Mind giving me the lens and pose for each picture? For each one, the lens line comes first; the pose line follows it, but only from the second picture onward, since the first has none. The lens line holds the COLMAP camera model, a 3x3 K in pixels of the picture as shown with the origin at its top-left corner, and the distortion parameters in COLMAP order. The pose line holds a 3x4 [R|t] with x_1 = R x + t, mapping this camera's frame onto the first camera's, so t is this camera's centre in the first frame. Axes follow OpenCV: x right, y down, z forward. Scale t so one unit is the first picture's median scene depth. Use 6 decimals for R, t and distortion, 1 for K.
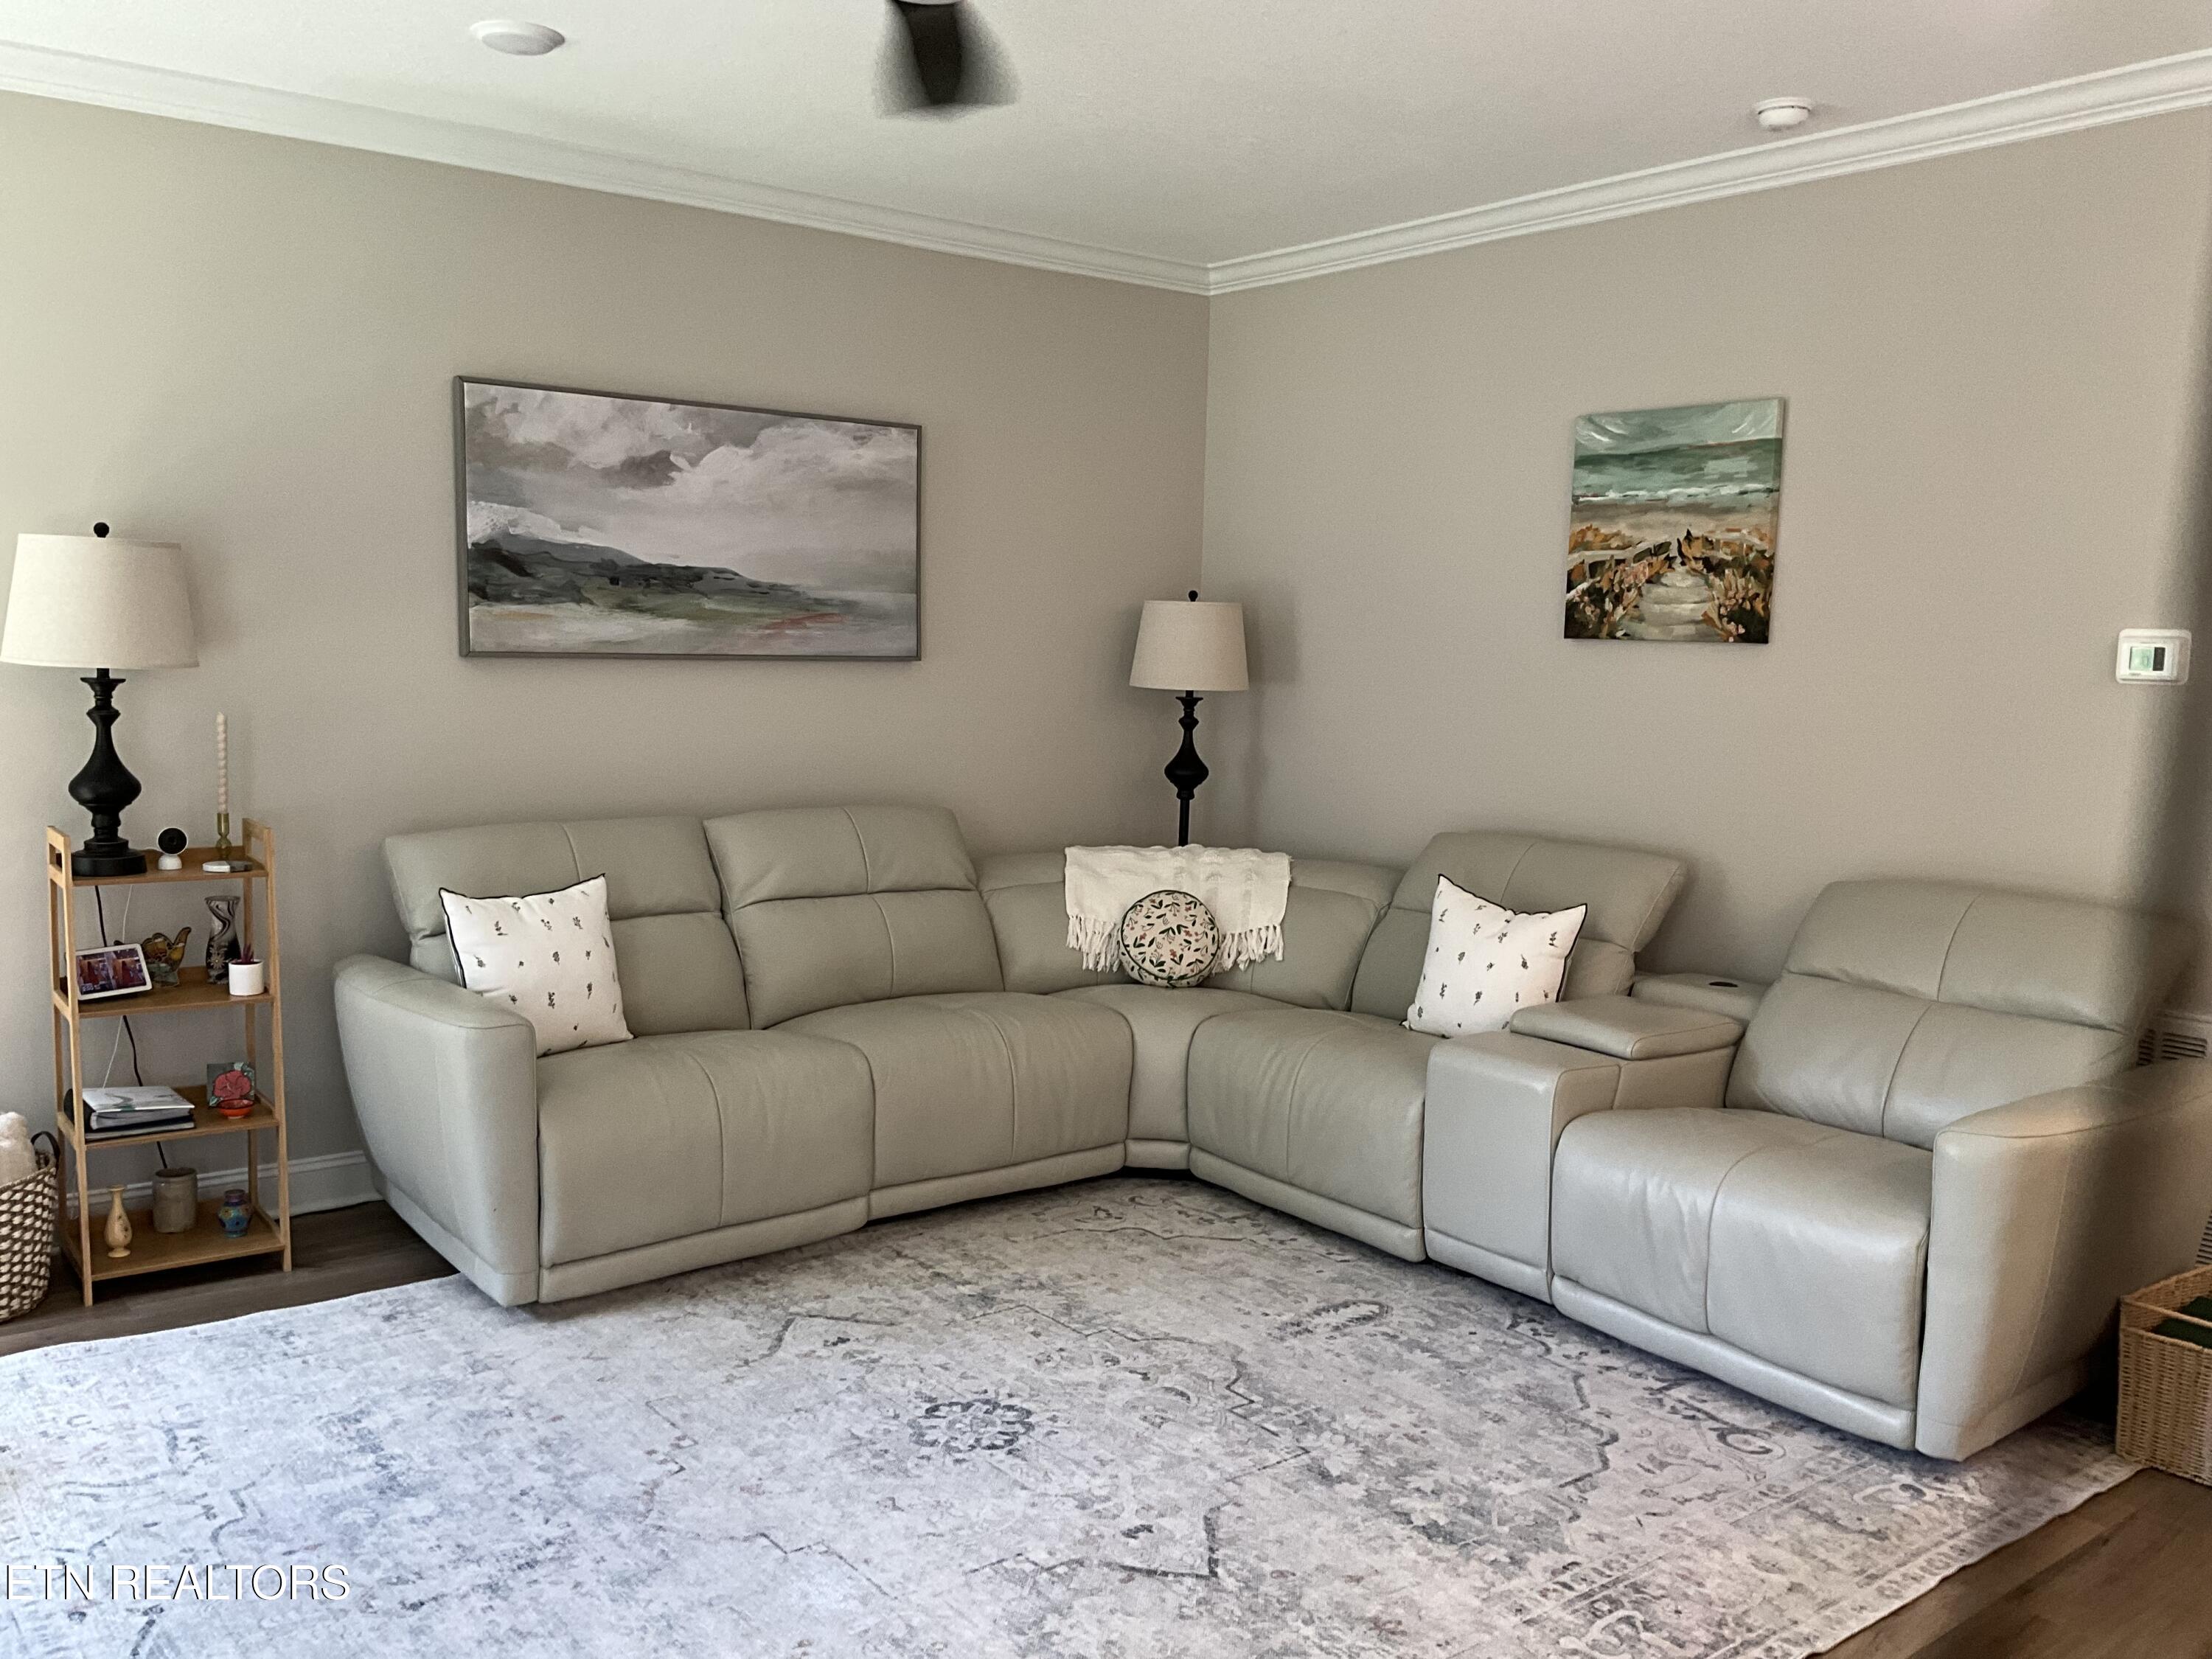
lens RADIAL K [[1819.8, 0, 1093.9], [0, 1819.8, 829.4], [0, 0, 1]] dist [0.119792, -0.259485]
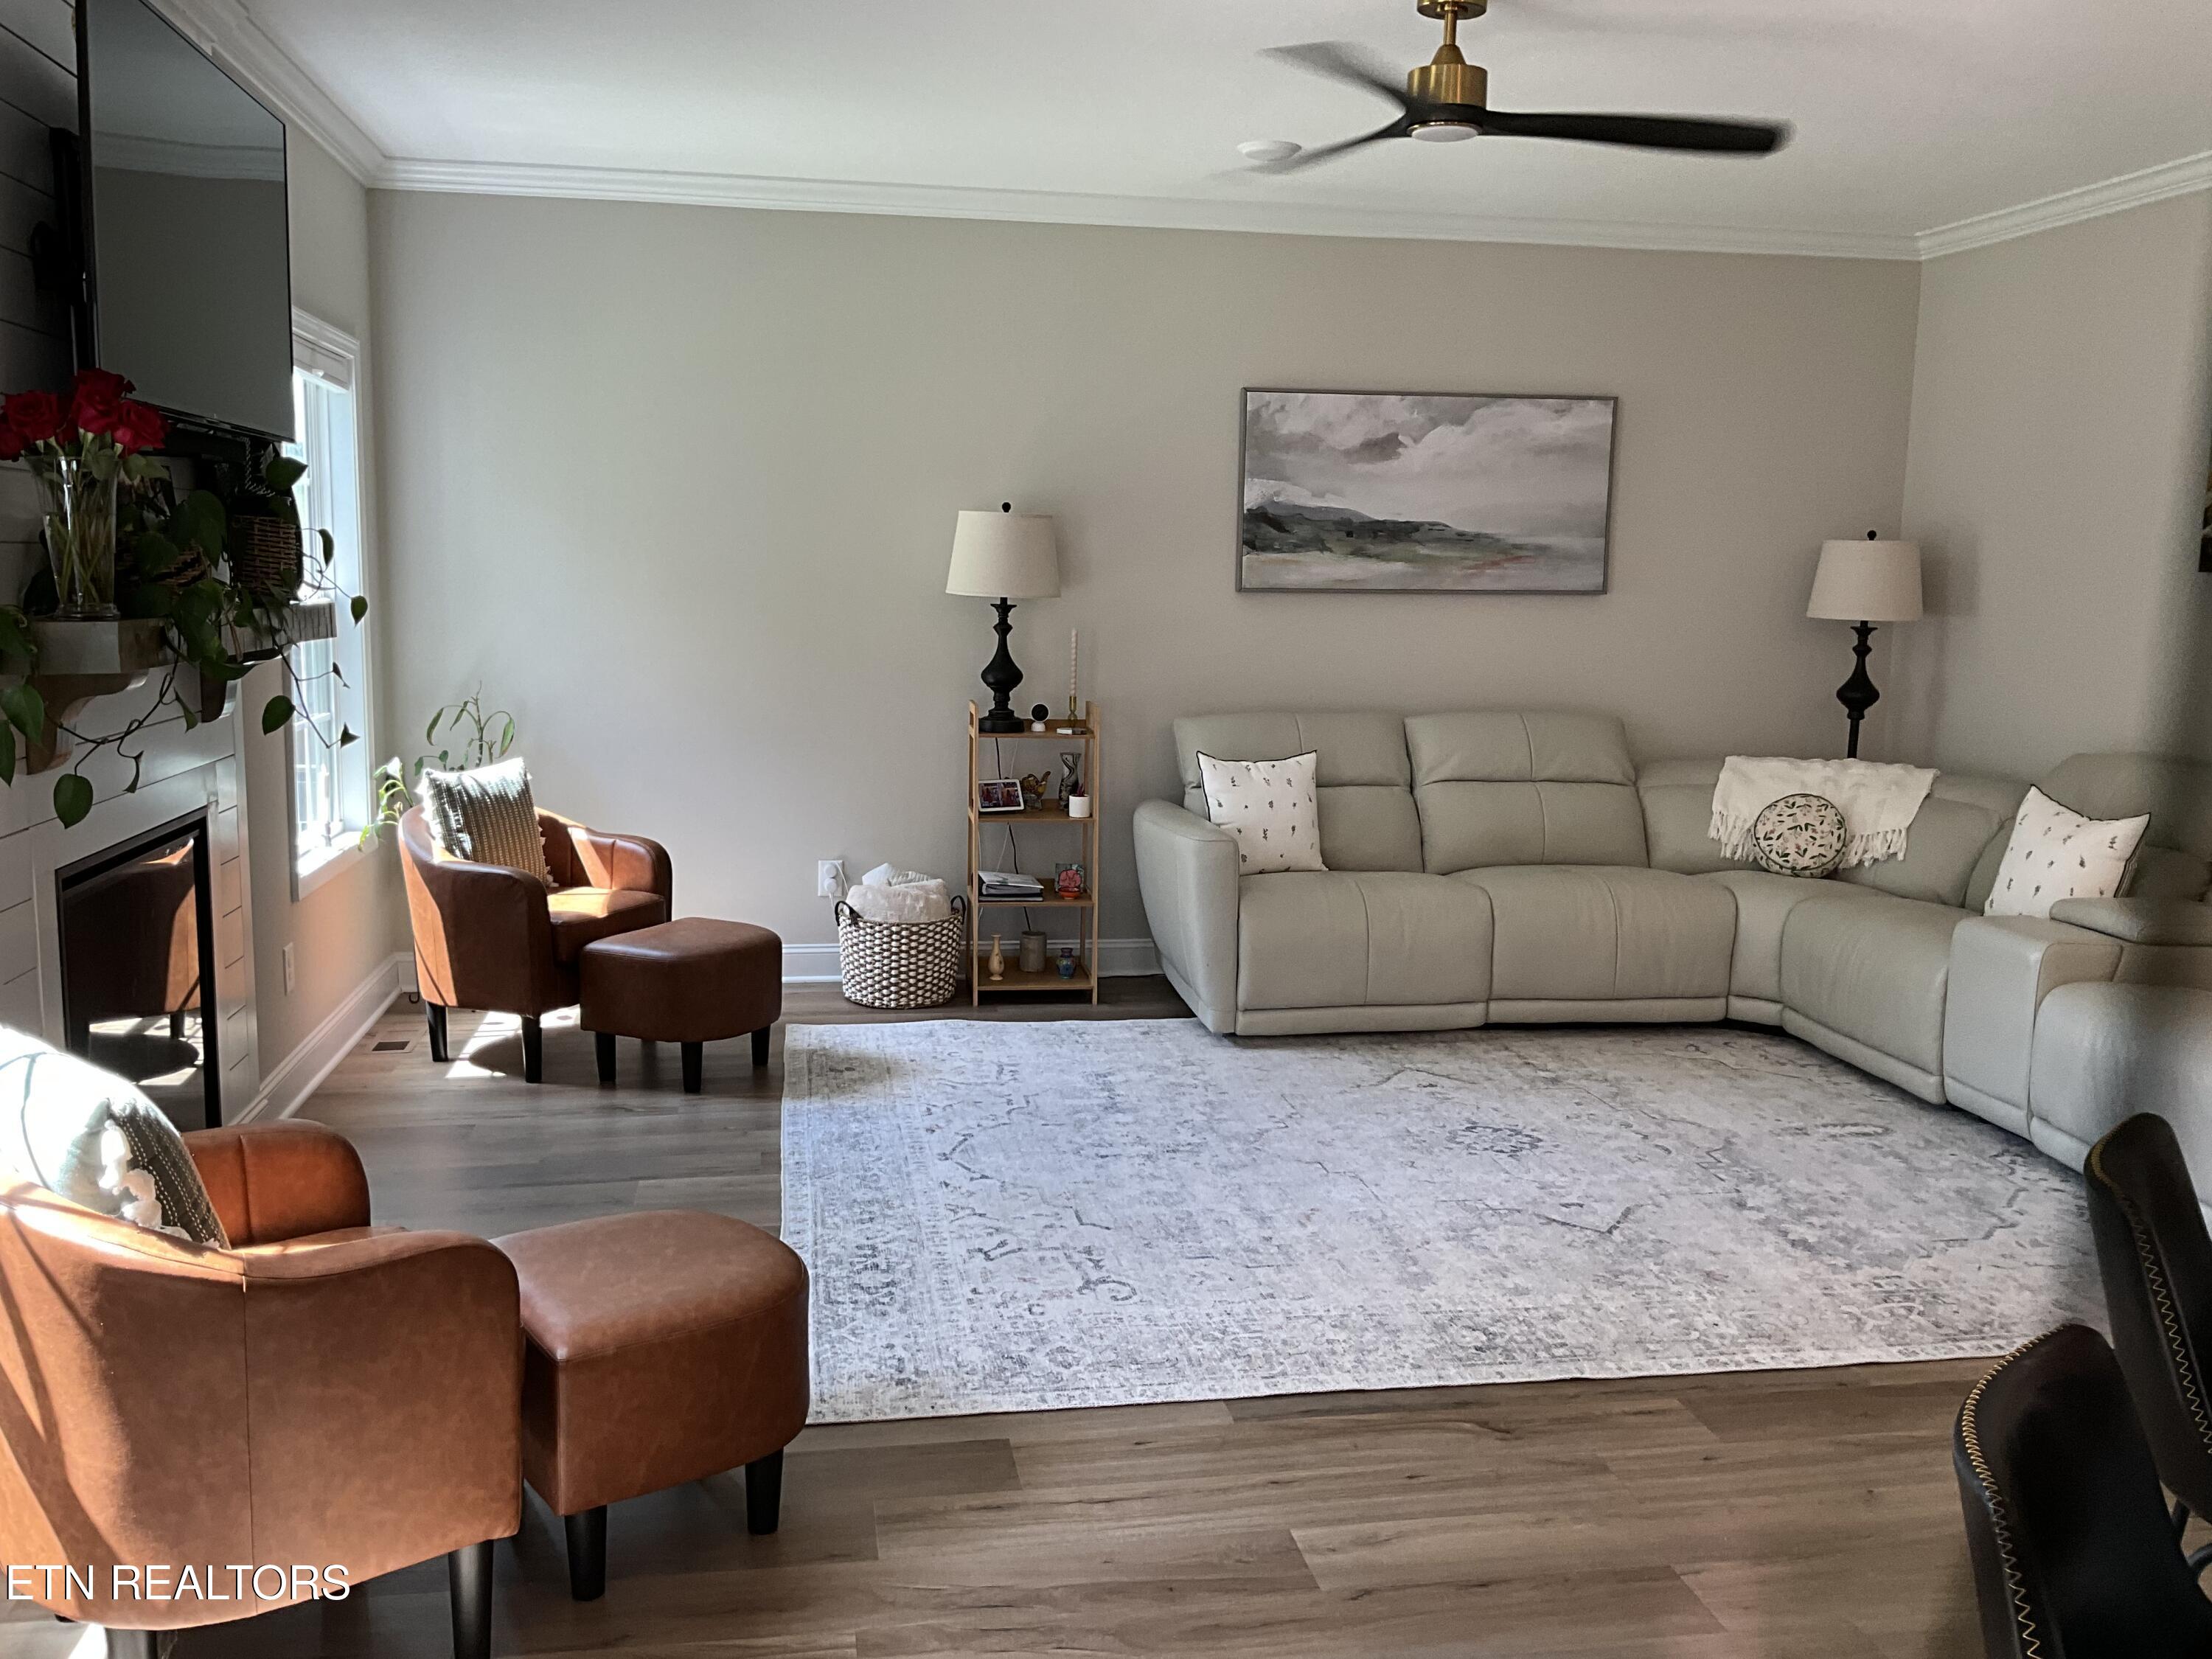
lens RADIAL K [[1819.8, 0, 1093.9], [0, 1819.8, 829.4], [0, 0, 1]] dist [0.119792, -0.259485]
pose [[0.877417, 0.061427, -0.475779, 0.247220], [-0.048567, 0.998047, 0.039292, 0.039178], [0.477264, -0.011368, 0.878687, -0.284968]]
